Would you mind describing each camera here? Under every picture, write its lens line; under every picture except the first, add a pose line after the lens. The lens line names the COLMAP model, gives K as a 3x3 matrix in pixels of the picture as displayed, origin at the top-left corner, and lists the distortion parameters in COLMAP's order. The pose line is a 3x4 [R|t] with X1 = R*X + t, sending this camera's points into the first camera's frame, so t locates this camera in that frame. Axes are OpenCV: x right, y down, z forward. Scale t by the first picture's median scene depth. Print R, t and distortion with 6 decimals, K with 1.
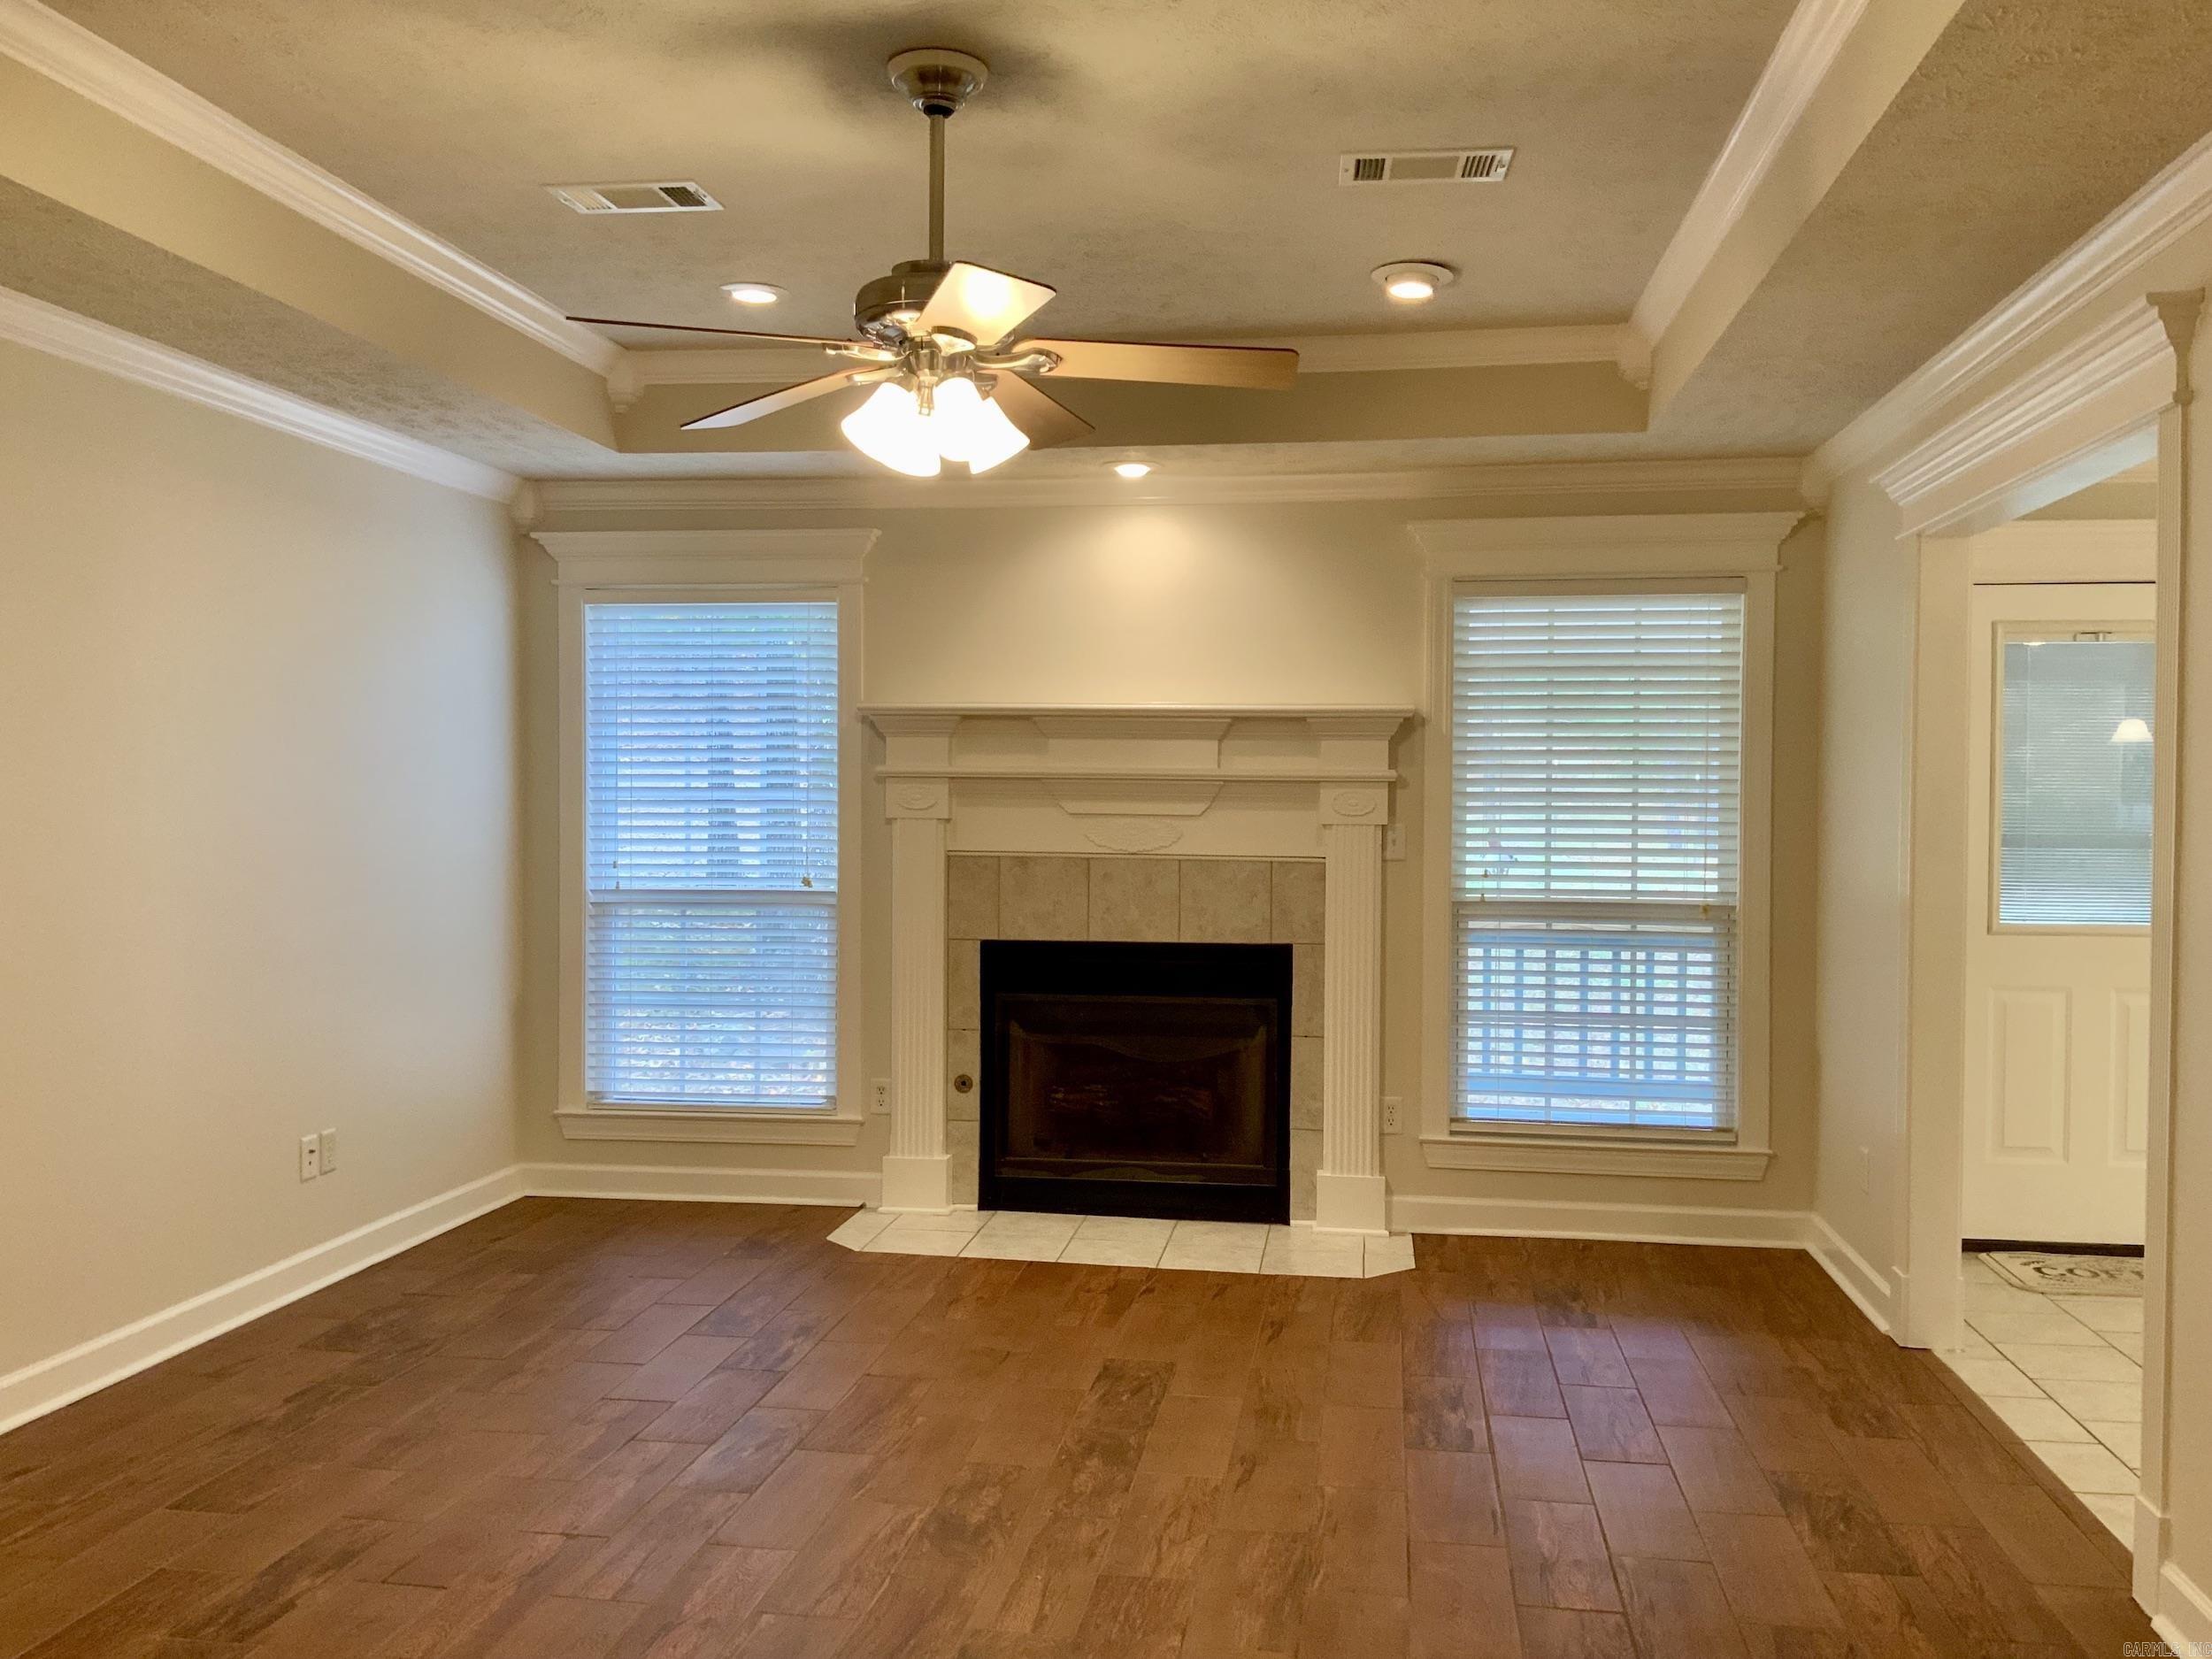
lens RADIAL K [[1825.4, 0, 1110.9], [0, 1825.4, 822.2], [0, 0, 1]] dist [0.101999, -0.167633]
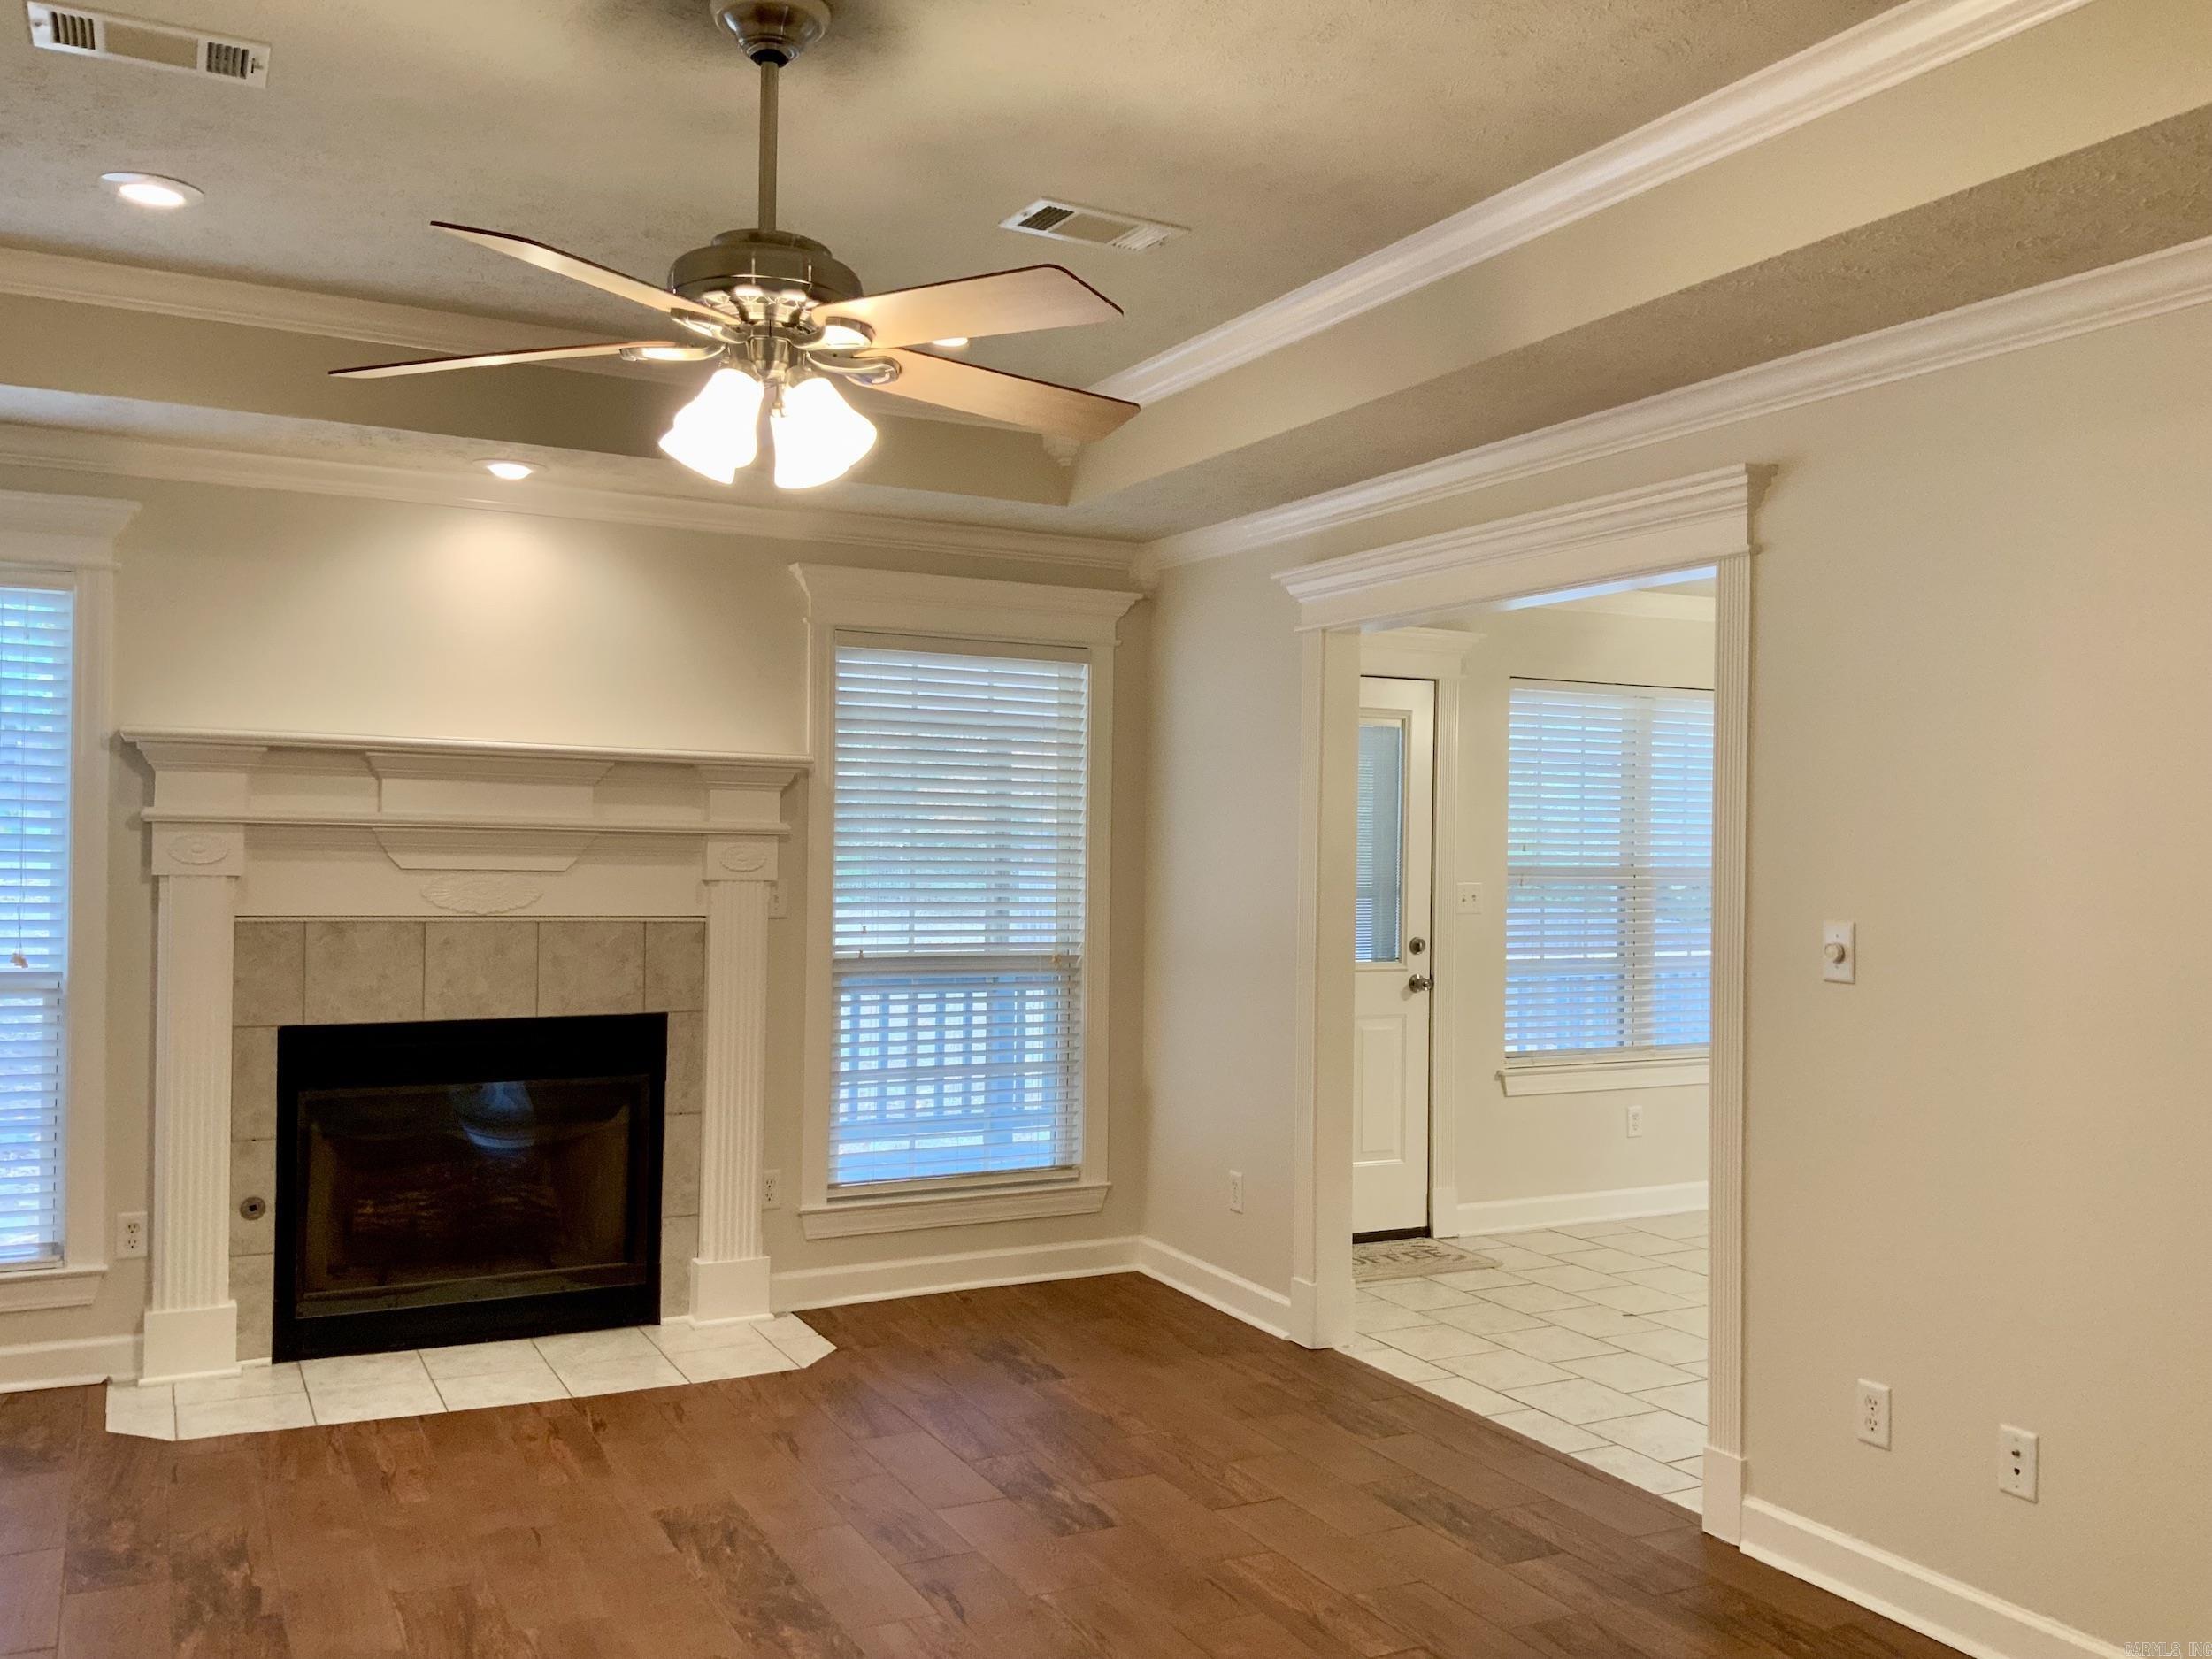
lens RADIAL K [[1825.4, 0, 1108.4], [0, 1825.4, 817.1], [0, 0, 1]] dist [0.101999, -0.167633]
pose [[0.811096, 0.014927, 0.584723, -0.268127], [-0.002770, 0.999761, -0.021680, -0.011546], [-0.584907, 0.015965, 0.810943, 0.133034]]
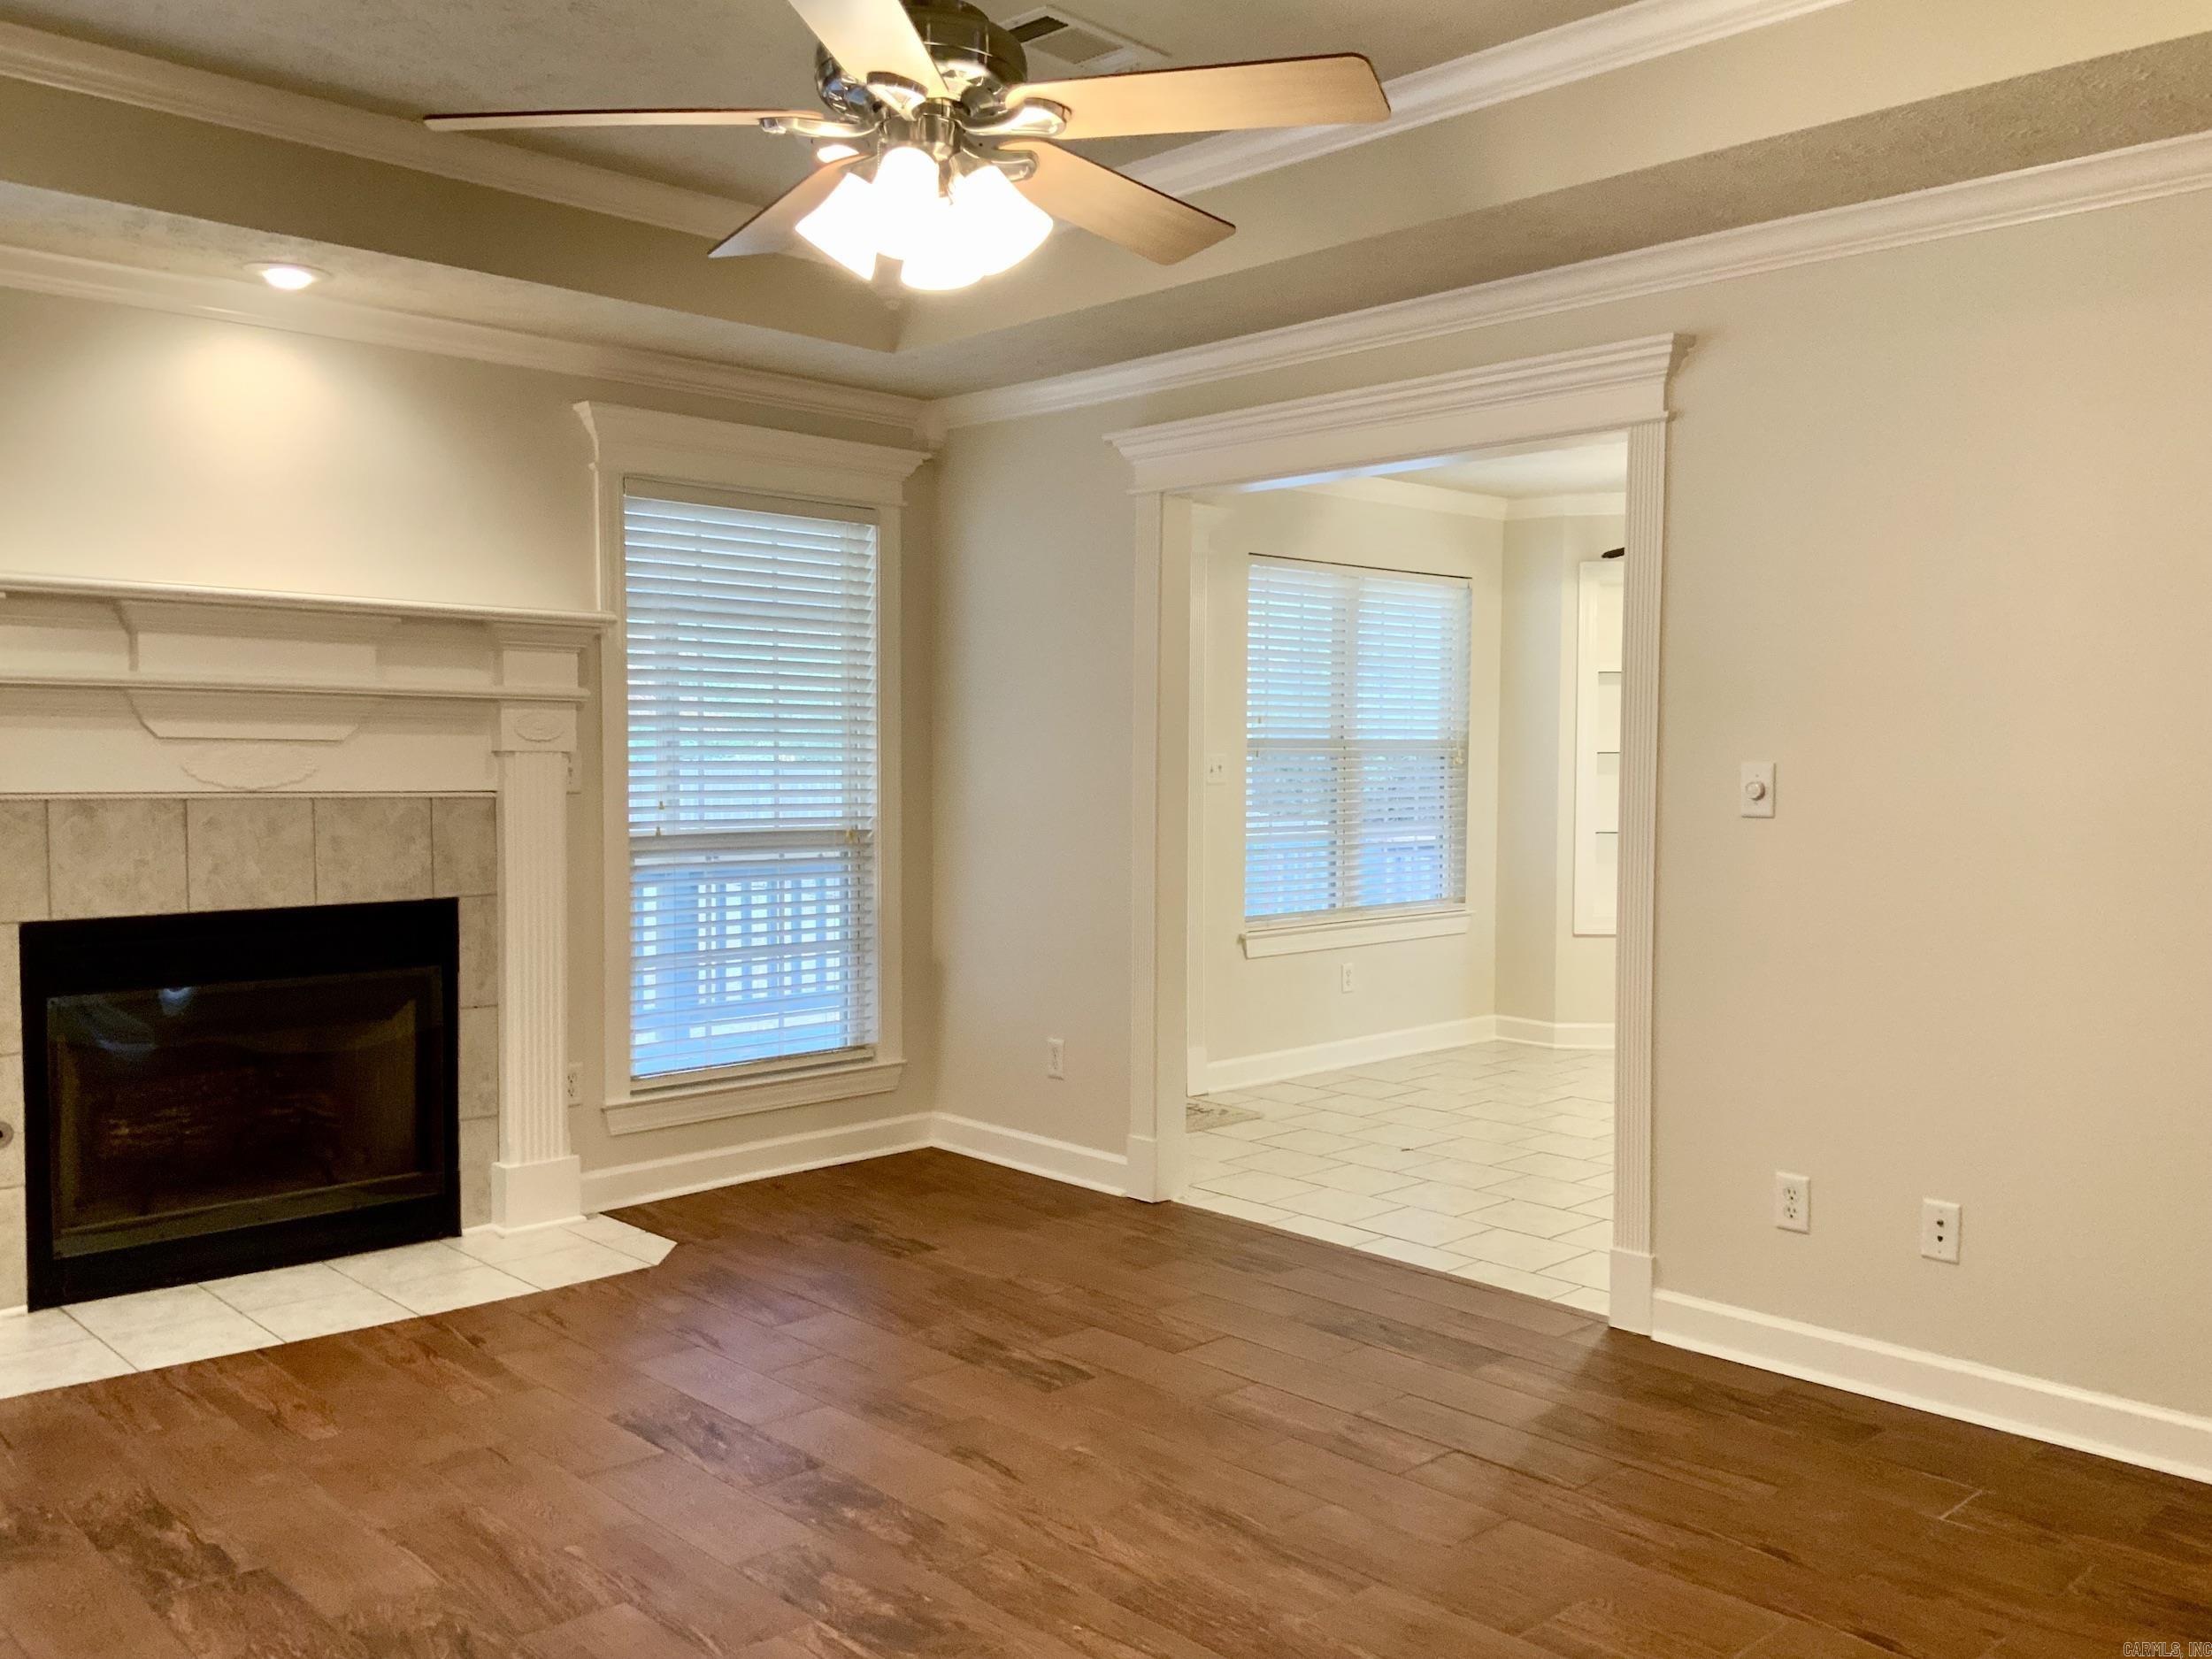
lens RADIAL K [[1825.4, 0, 1109.0], [0, 1825.4, 817.6], [0, 0, 1]] dist [0.101999, -0.167633]
pose [[0.614029, -0.031947, 0.788637, -0.388458], [0.008268, 0.999386, 0.034046, 0.005208], [-0.789240, -0.014385, 0.613916, 0.268557]]
